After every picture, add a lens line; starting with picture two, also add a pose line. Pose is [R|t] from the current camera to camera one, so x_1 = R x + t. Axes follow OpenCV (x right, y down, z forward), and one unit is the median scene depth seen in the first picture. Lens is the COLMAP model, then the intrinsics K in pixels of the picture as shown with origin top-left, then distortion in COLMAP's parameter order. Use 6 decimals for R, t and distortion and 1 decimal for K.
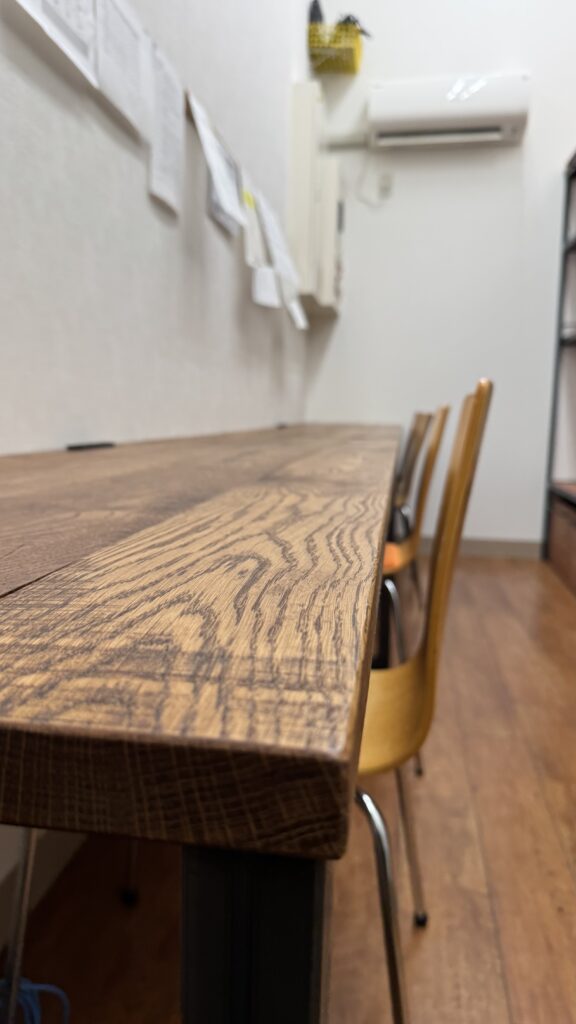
lens RADIAL K [[743.1, 0, 292.5], [0, 743.1, 513.3], [0, 0, 1]] dist [0.083925, -0.152325]
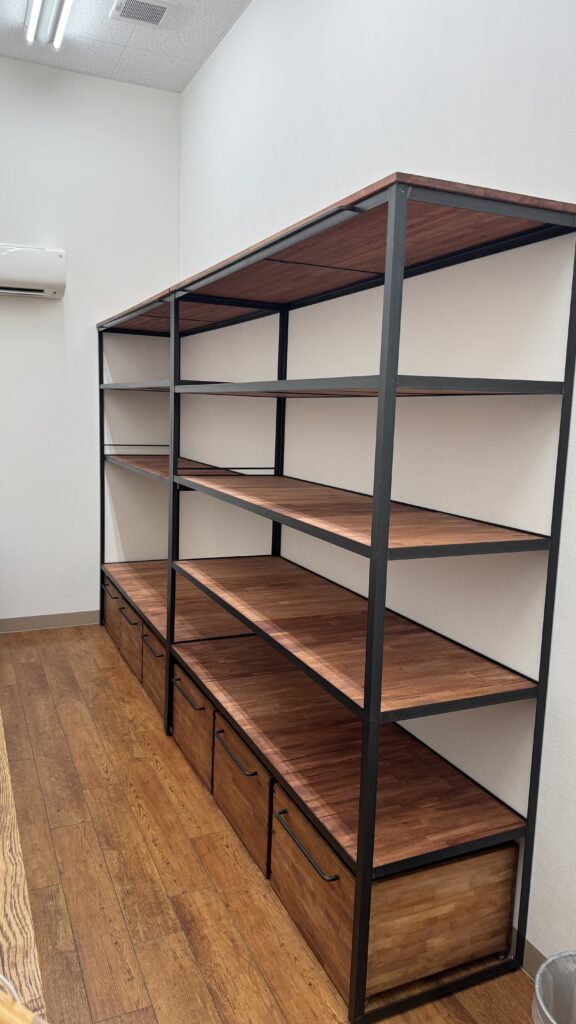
lens RADIAL K [[724.2, 0, 288.0], [0, 724.2, 512.0], [0, 0, 1]] dist [0.024500, -0.034279]
pose [[0.839773, -0.068289, 0.538626, -0.668636], [0.058698, 0.997663, 0.034971, -2.213304], [-0.539755, 0.002248, 0.841819, -2.824541]]
